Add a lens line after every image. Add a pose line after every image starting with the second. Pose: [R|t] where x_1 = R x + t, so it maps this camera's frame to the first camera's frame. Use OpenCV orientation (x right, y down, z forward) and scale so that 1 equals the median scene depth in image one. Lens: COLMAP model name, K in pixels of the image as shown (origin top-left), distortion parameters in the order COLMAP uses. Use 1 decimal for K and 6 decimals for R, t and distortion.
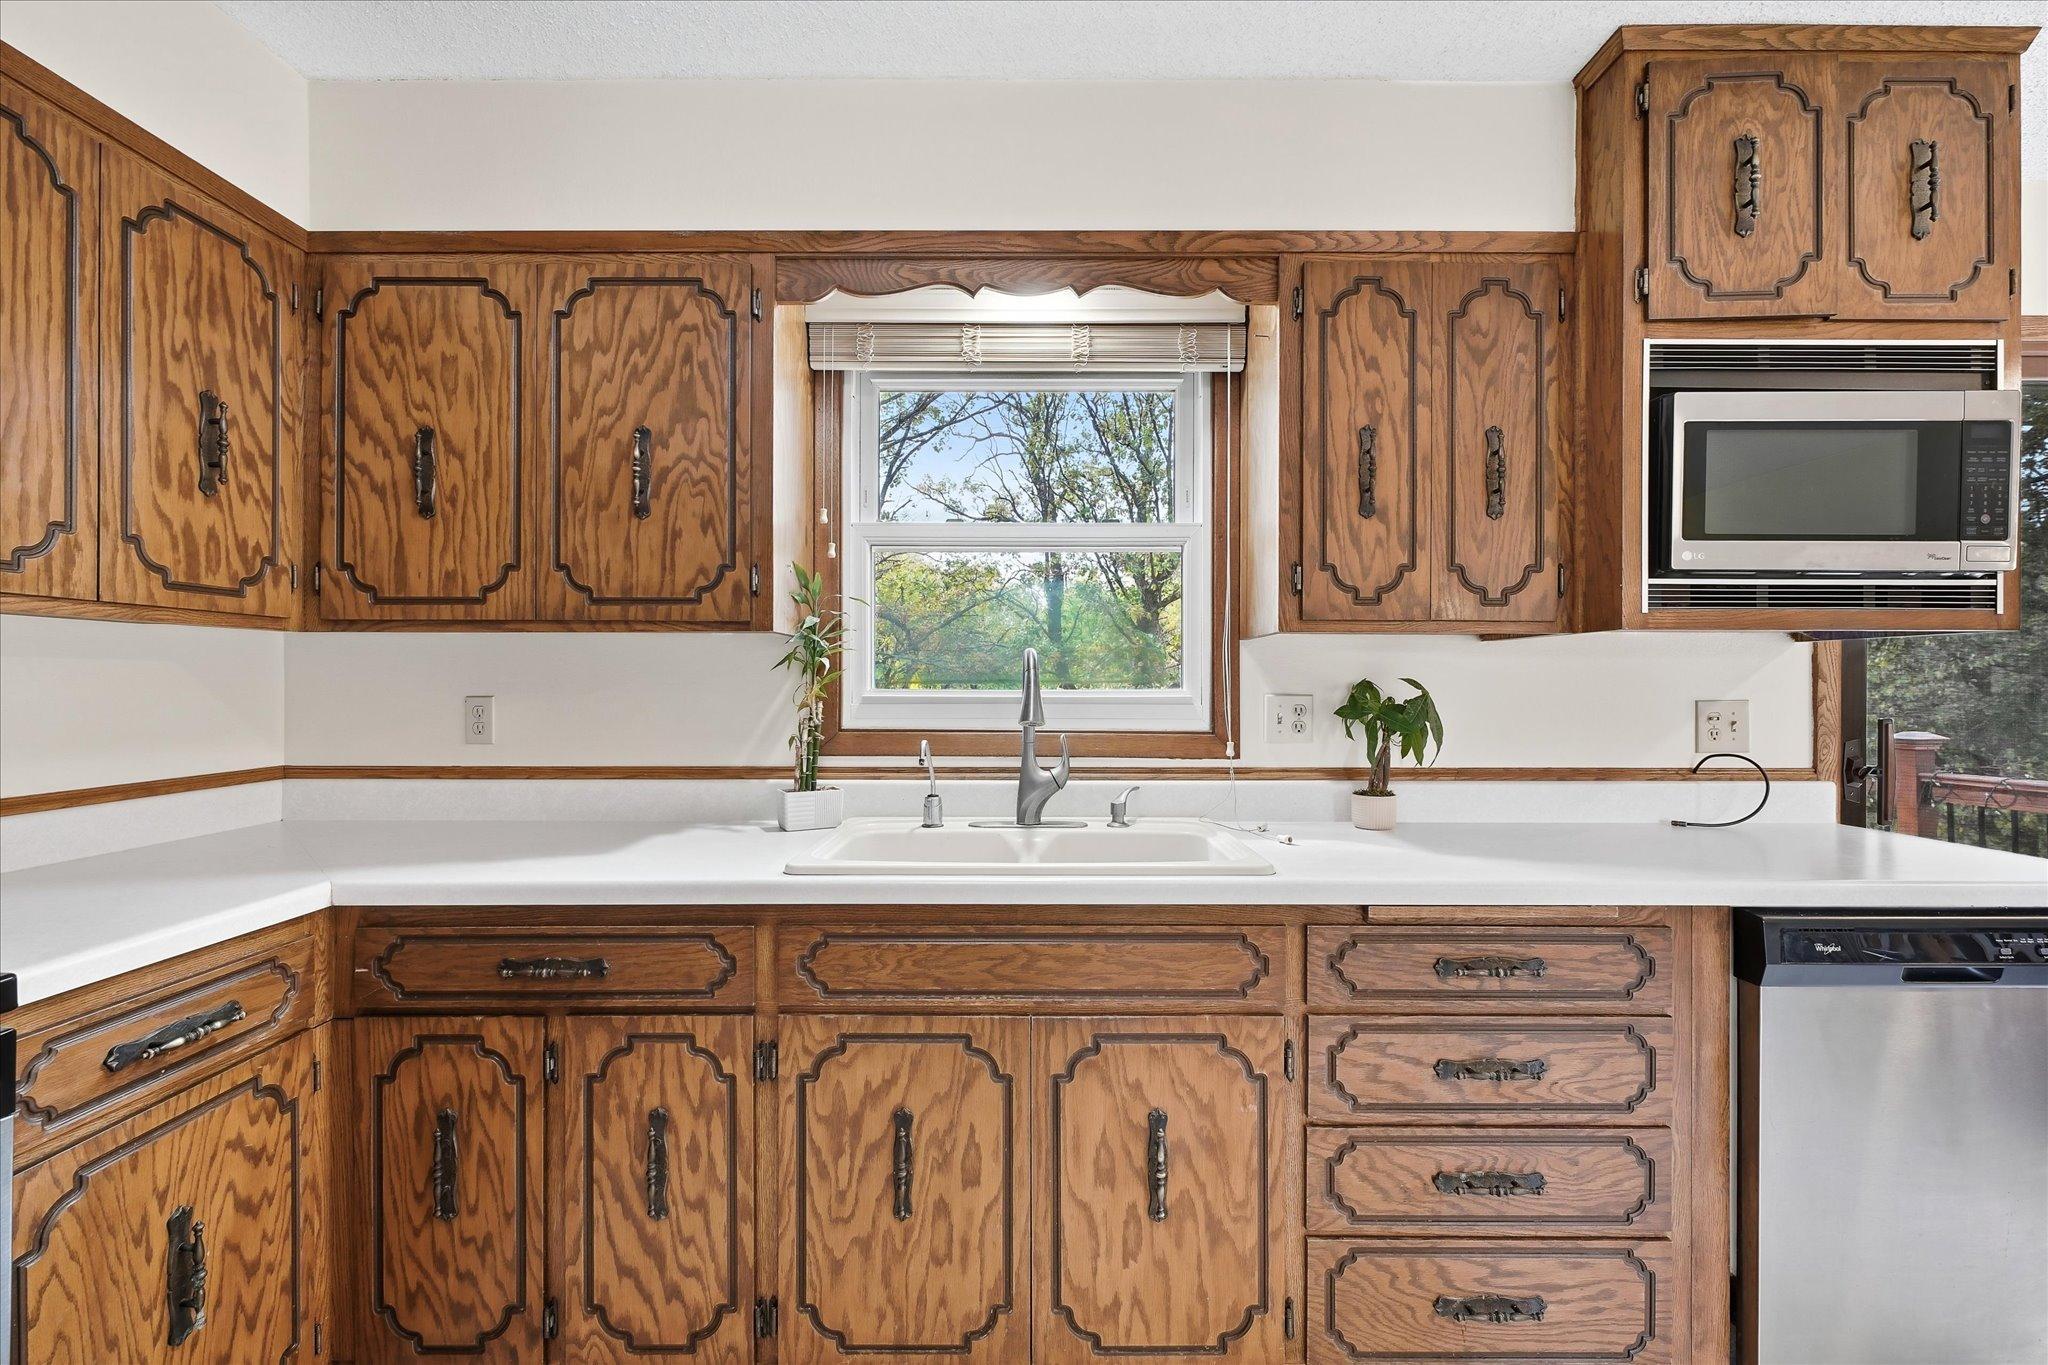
lens RADIAL K [[877.2, 0, 1028.6], [0, 877.2, 679.7], [0, 0, 1]] dist [0.001370, 0.000598]
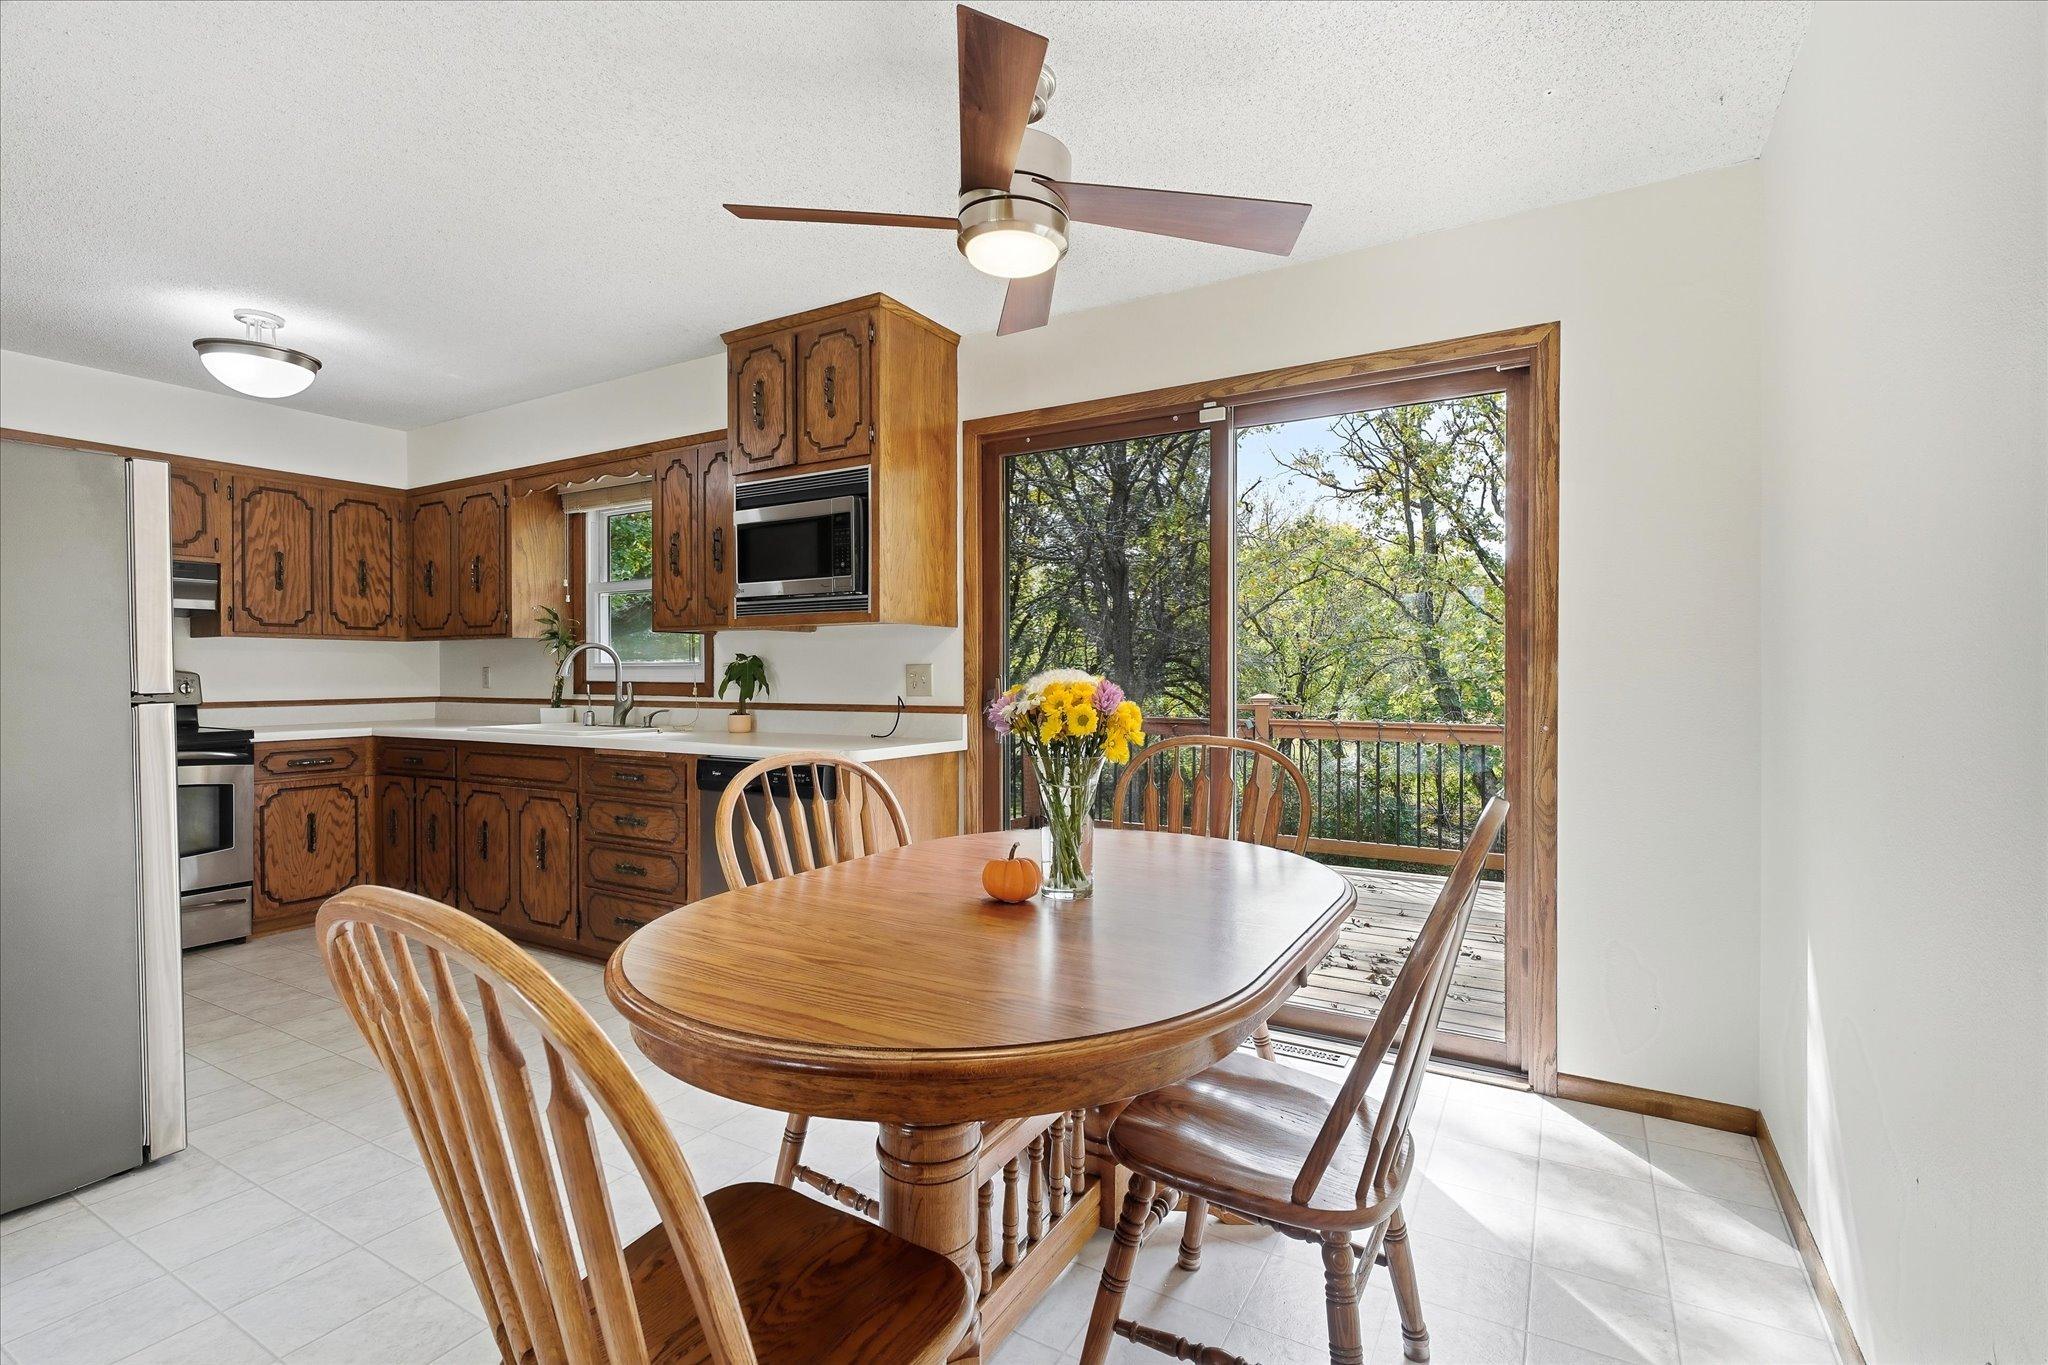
lens RADIAL K [[940.6, 0, 1027.3], [0, 940.6, 679.3], [0, 0, 1]] dist [-0.004520, 0.000589]
pose [[0.864167, -0.000215, -0.503205, 2.484649], [0.004908, 0.999956, 0.008002, 0.051005], [0.503181, -0.009385, 0.864130, -0.564691]]
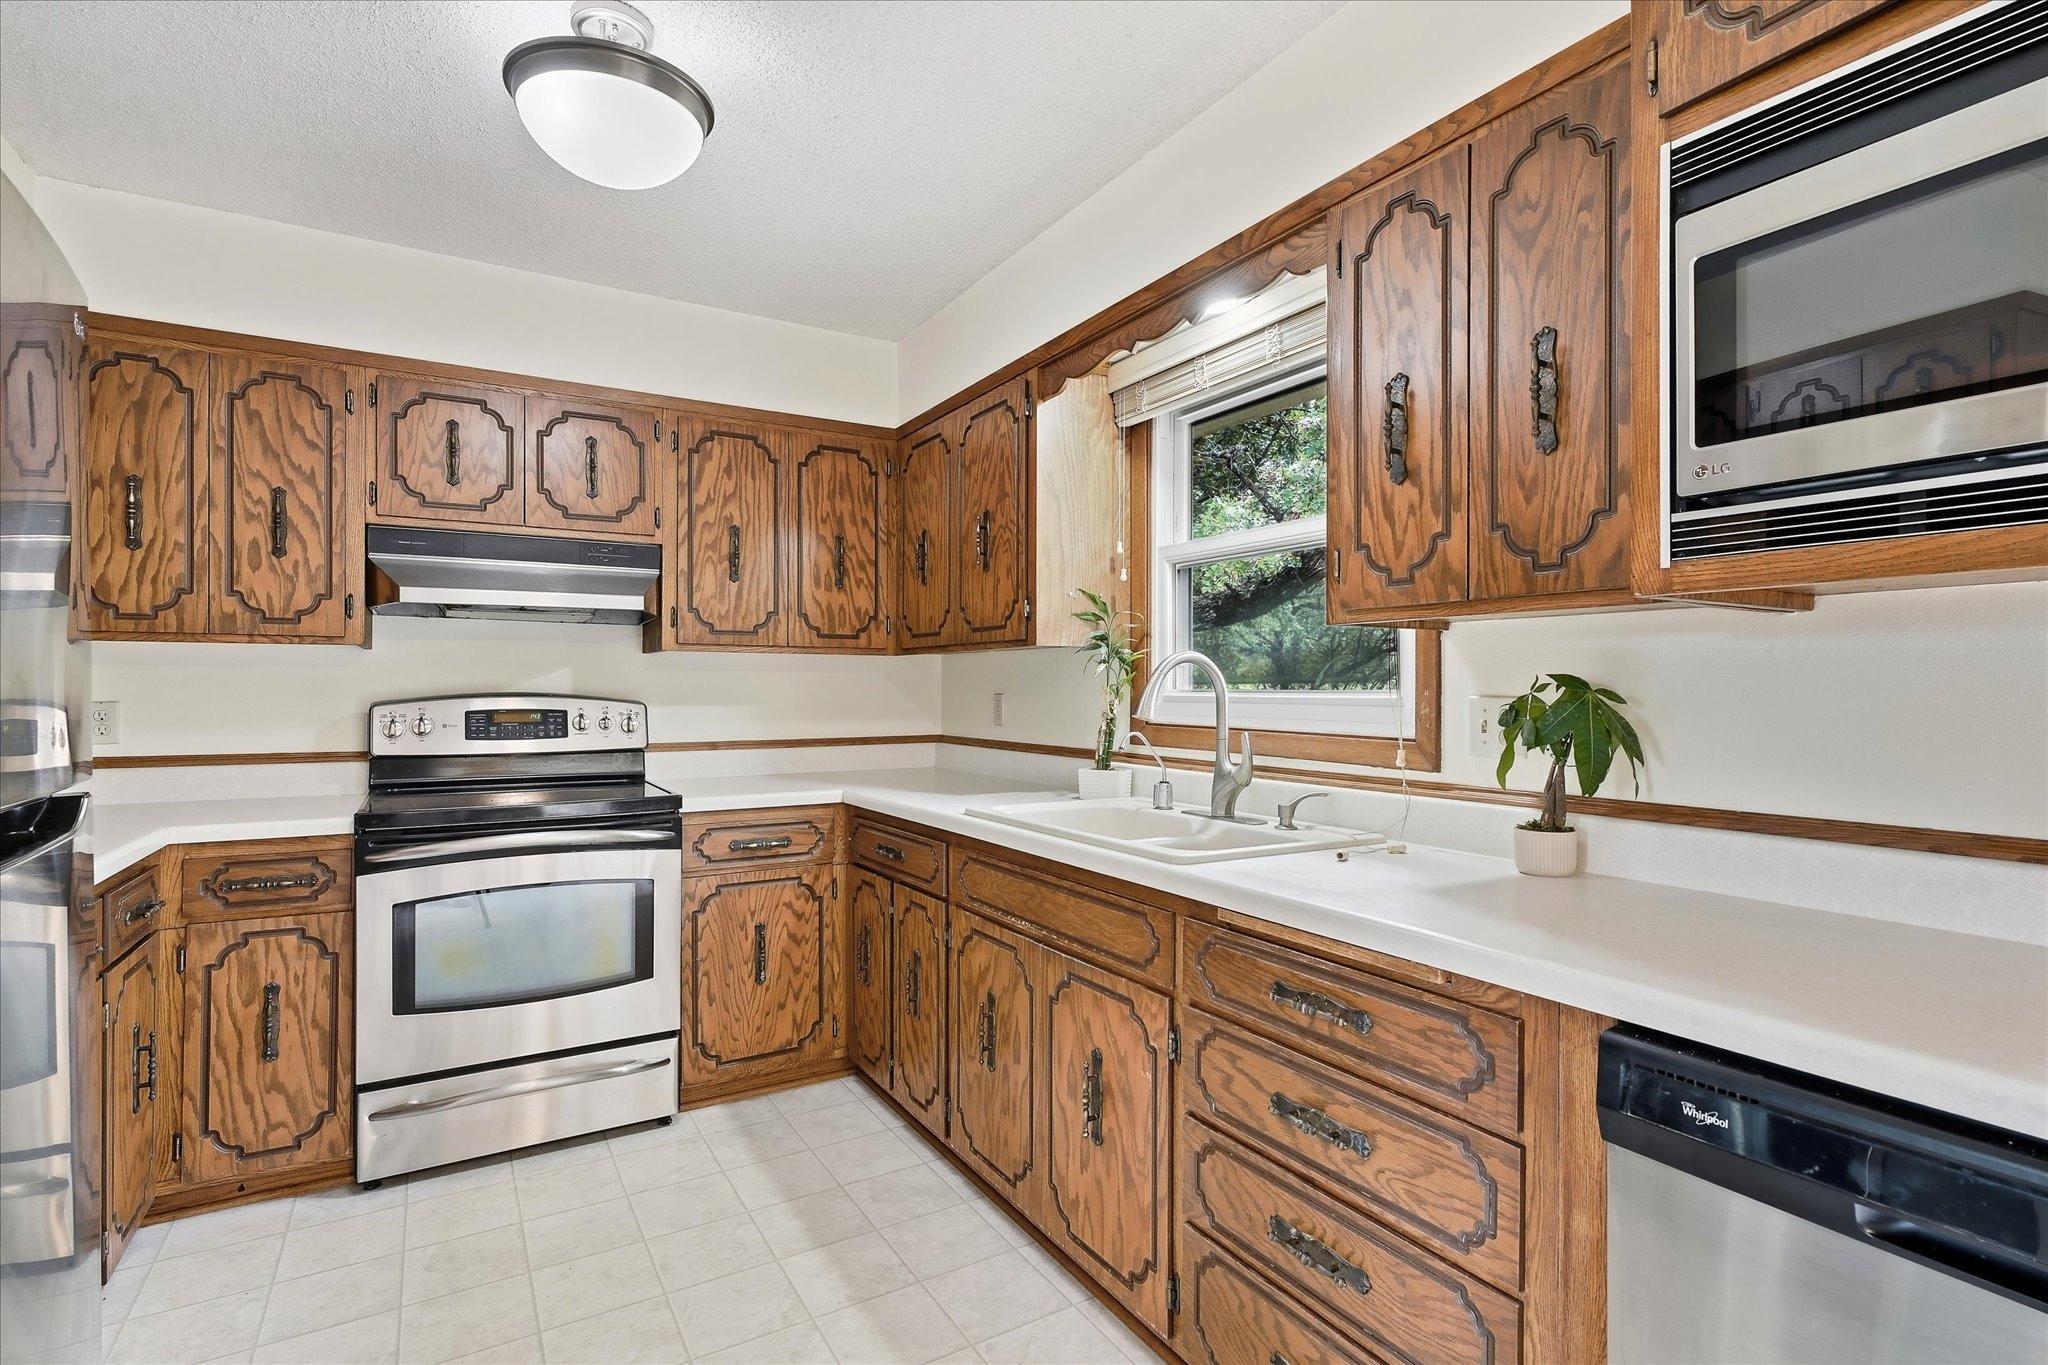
lens RADIAL K [[984.5, 0, 1020.2], [0, 984.5, 678.4], [0, 0, 1]] dist [0.002149, -0.001030]
pose [[0.509475, -0.009029, -0.860438, 1.131659], [0.002712, 0.999957, -0.008888, 0.010965], [0.860481, 0.002195, 0.509478, 0.231796]]
